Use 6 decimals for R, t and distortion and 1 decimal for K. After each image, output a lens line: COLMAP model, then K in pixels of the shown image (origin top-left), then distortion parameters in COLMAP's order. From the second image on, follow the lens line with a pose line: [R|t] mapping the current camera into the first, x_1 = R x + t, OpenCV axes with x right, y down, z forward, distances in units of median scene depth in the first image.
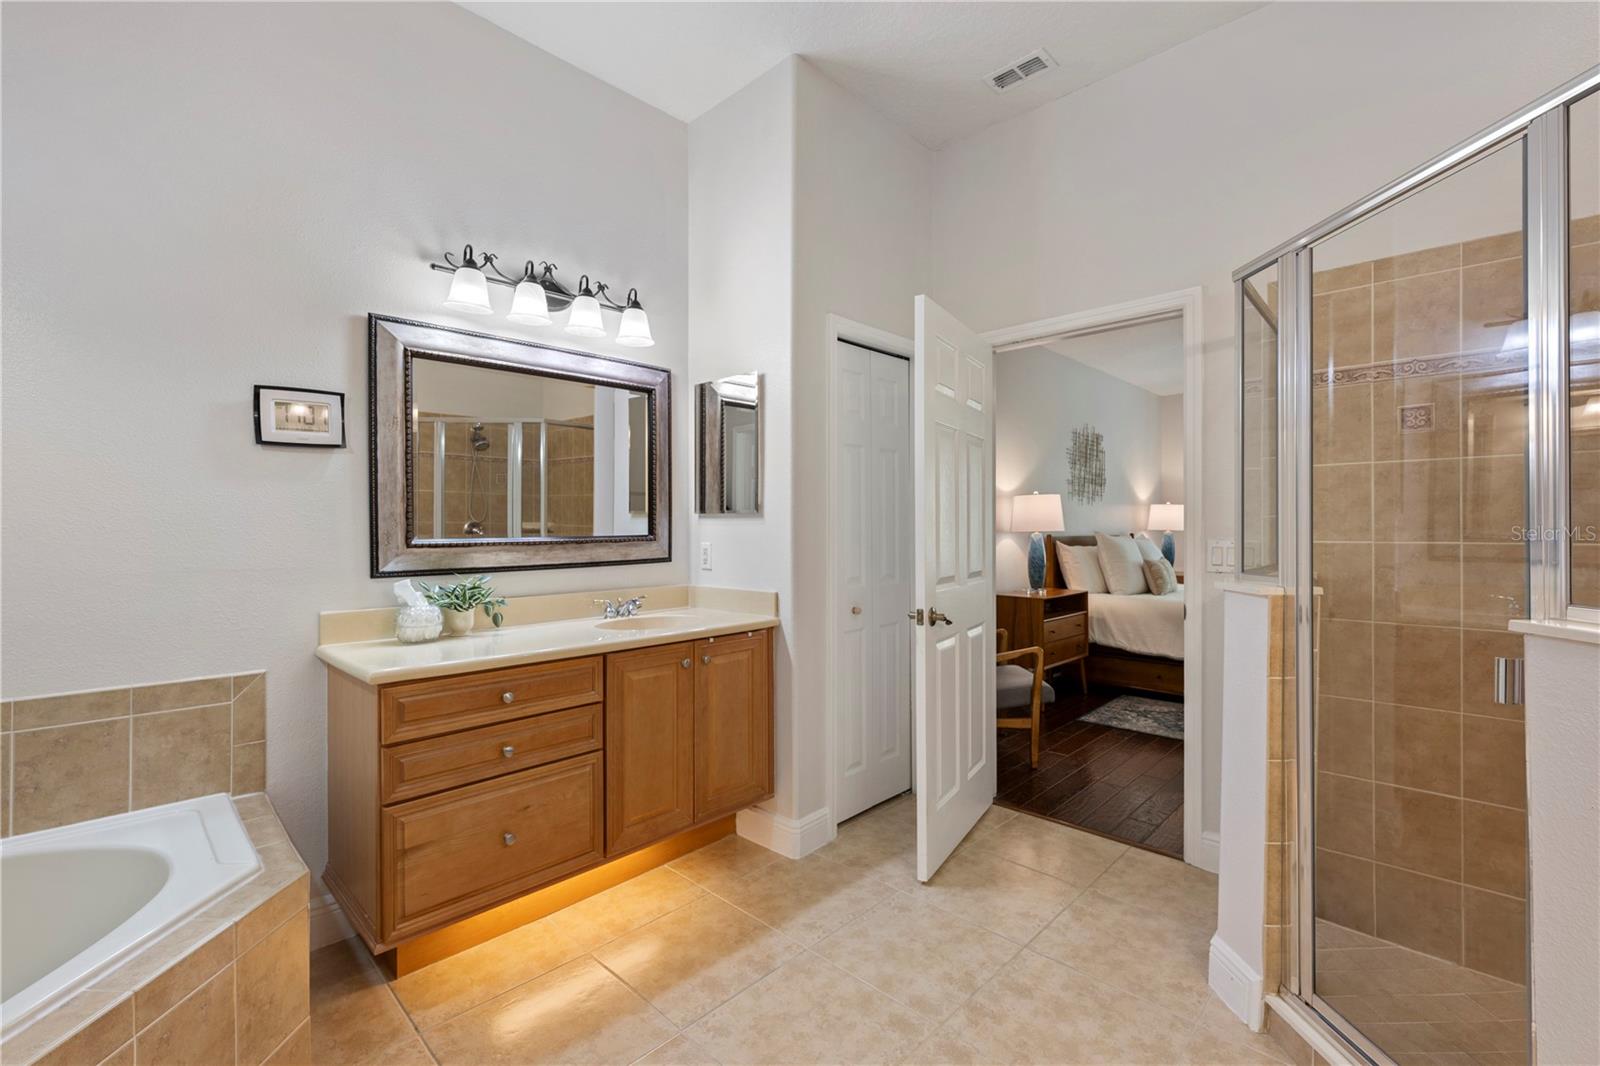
lens RADIAL K [[689.0, 0, 799.8], [0, 689.0, 528.4], [0, 0, 1]] dist [0.001625, 0.000147]
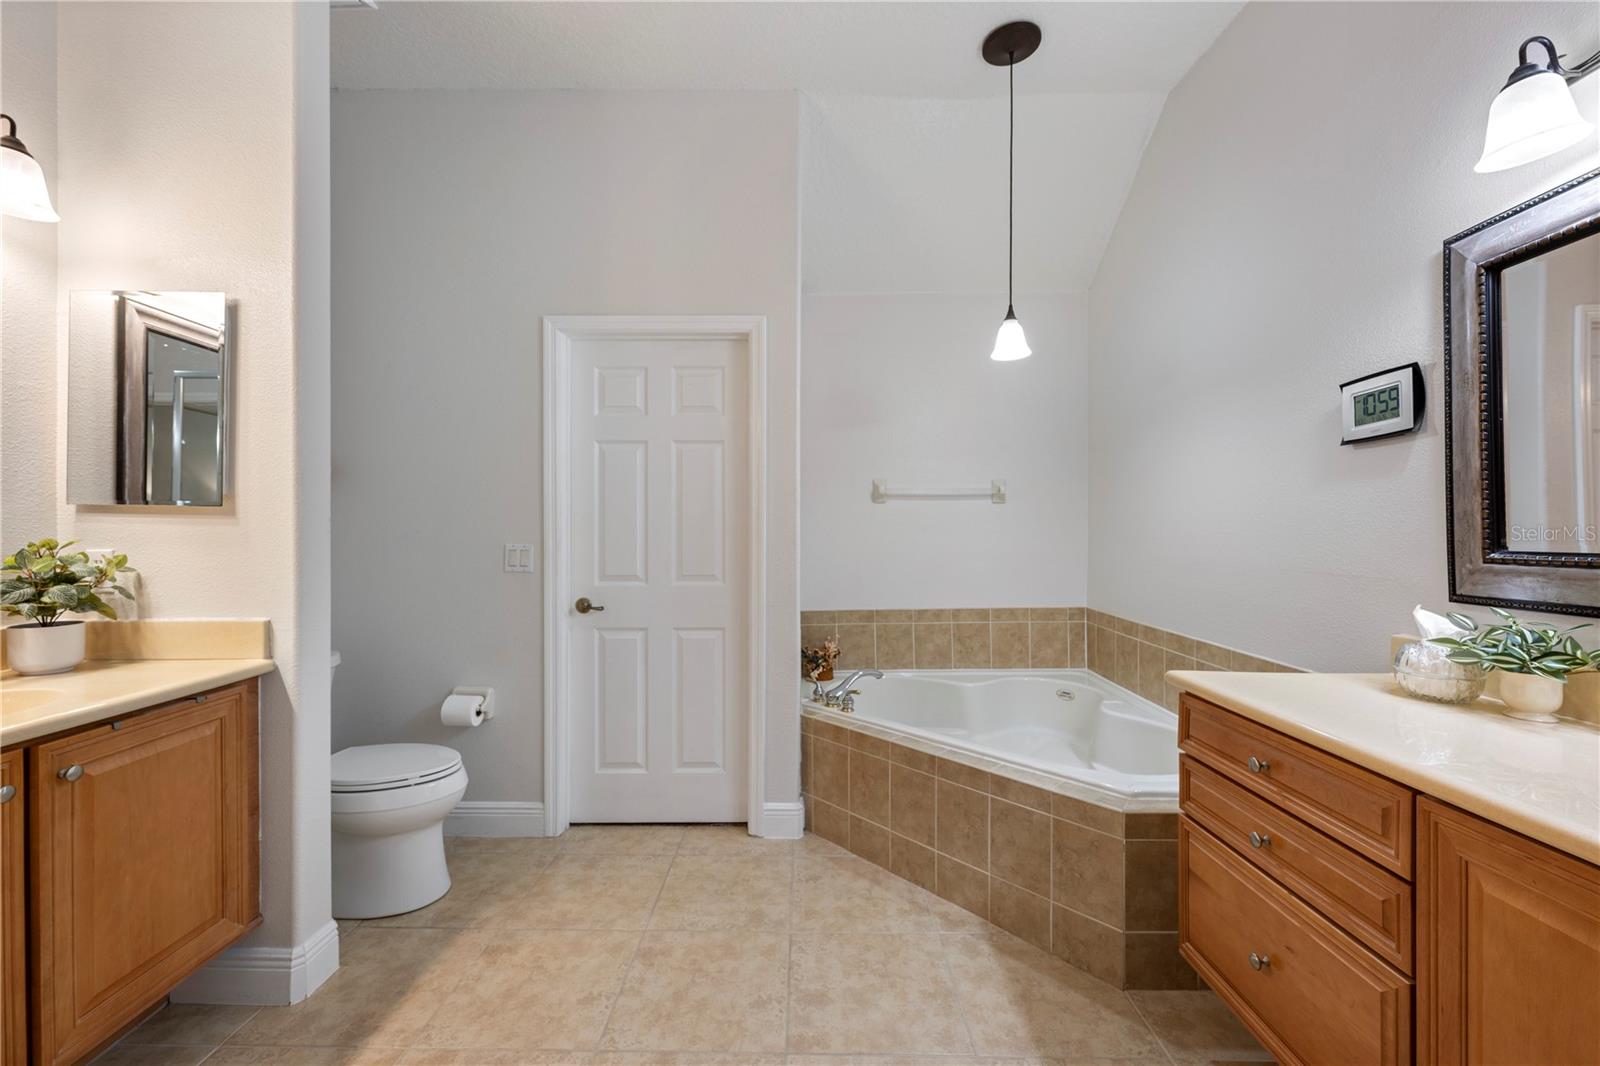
lens RADIAL K [[629.6, 0, 800.0], [0, 629.6, 533.0], [0, 0, 1]] dist [0.000289, 0.000005]
pose [[-0.725664, 0.001966, -0.688047, 0.333686], [-0.000437, 0.999994, 0.003318, -0.002905], [0.688049, 0.002709, -0.725659, 0.995318]]
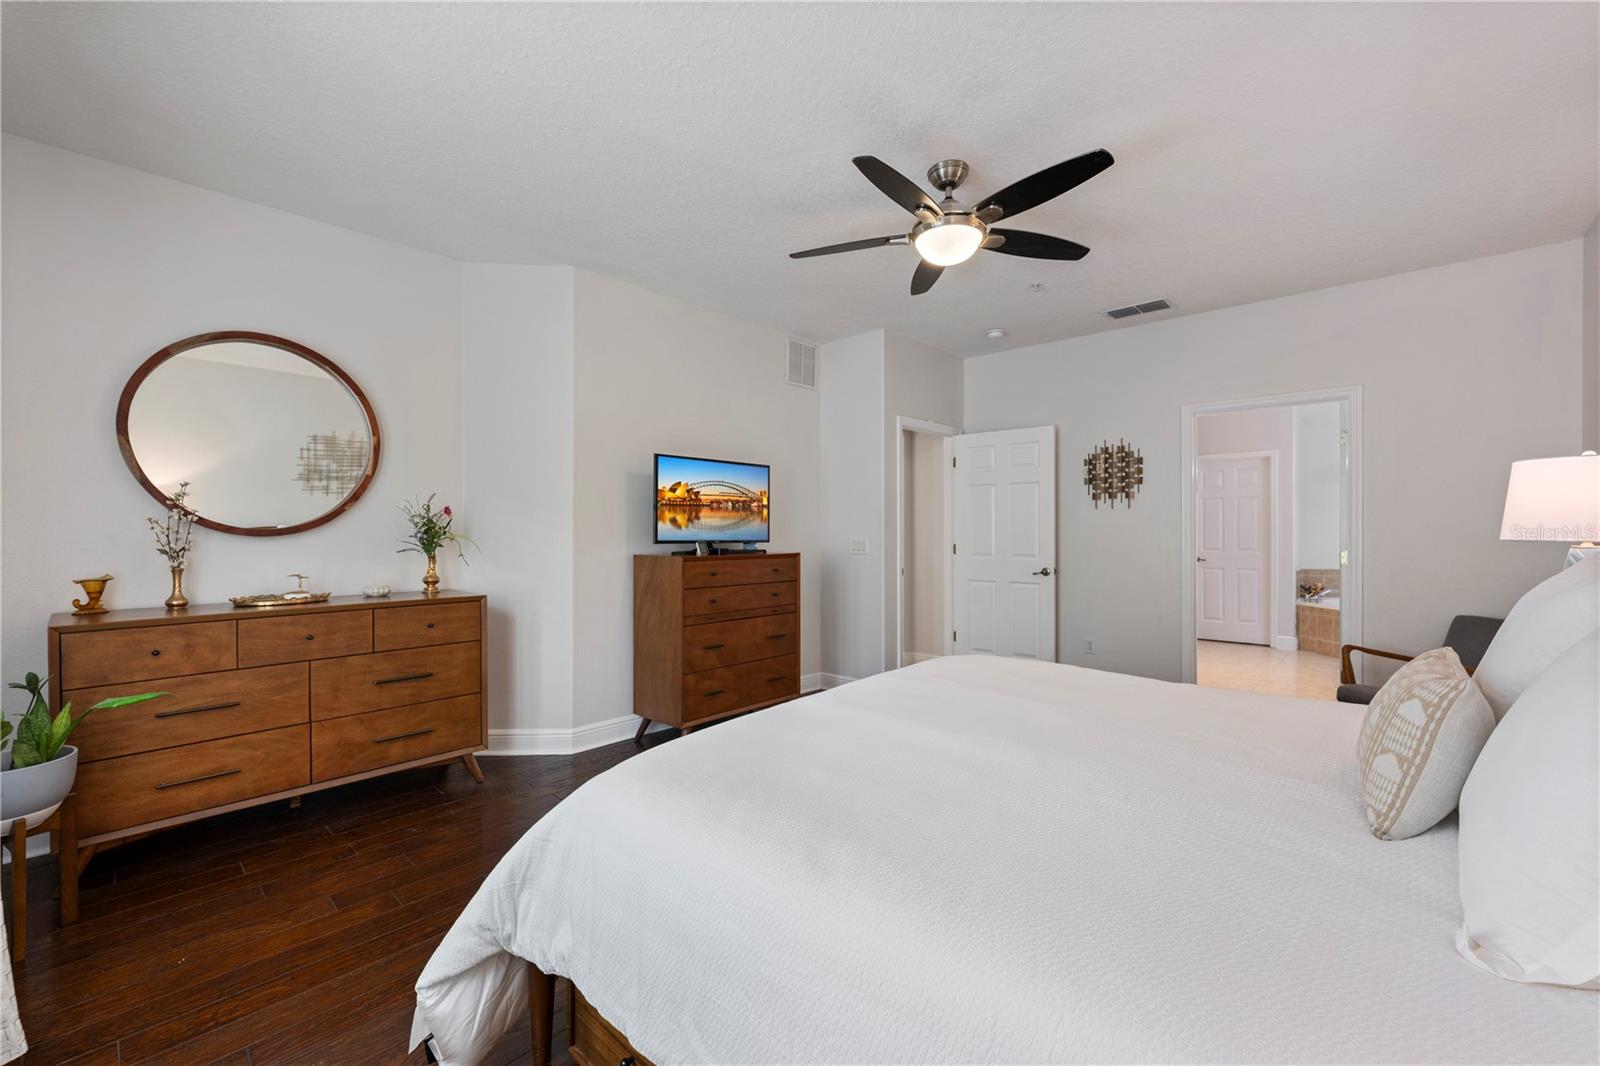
lens RADIAL K [[659.3, 0, 800.0], [0, 659.3, 533.0], [0, 0, 1]] dist [0.000594, 0.000043]
pose [[-0.999539, 0.004037, -0.030090, 1.993152], [0.003987, 0.999991, 0.001733, -0.010877], [0.030097, 0.001612, -0.999546, 3.234369]]
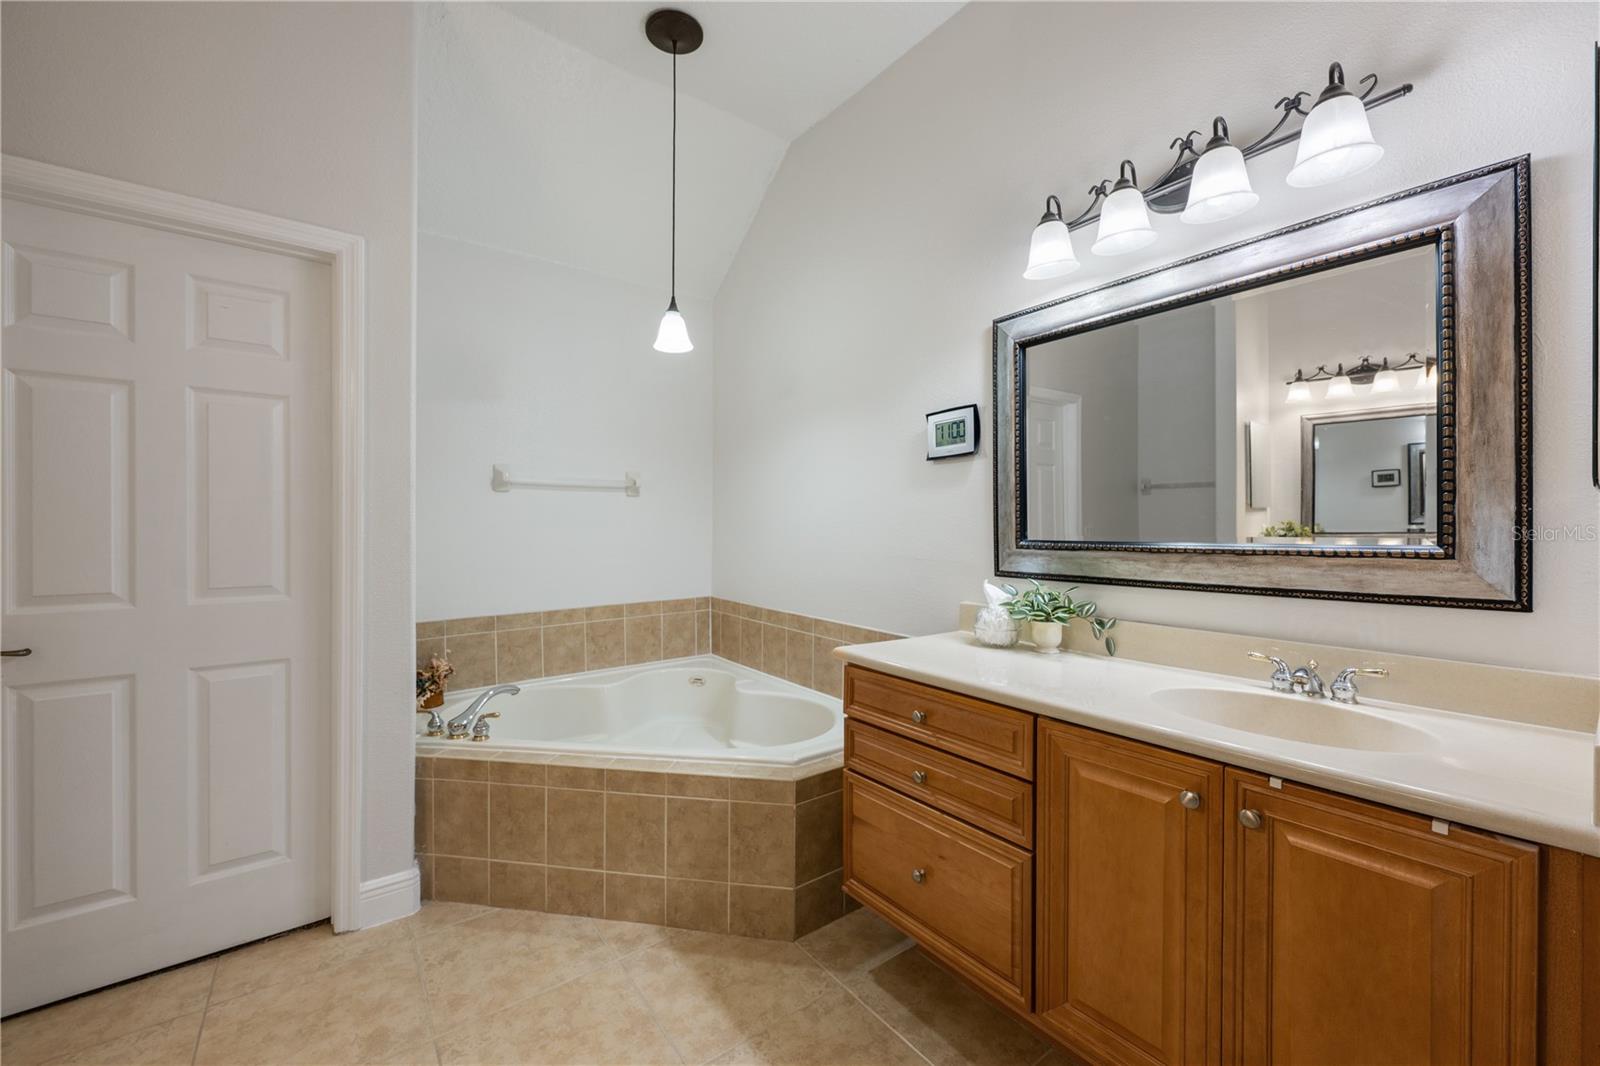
lens RADIAL K [[628.0, 0, 796.5], [0, 628.0, 529.8], [0, 0, 1]] dist [-0.000193, 0.000114]
pose [[-0.153698, 0.006377, -0.988097, 0.351700], [-0.004580, 0.999964, 0.007166, -0.003120], [0.988107, 0.005627, -0.153663, 0.837236]]
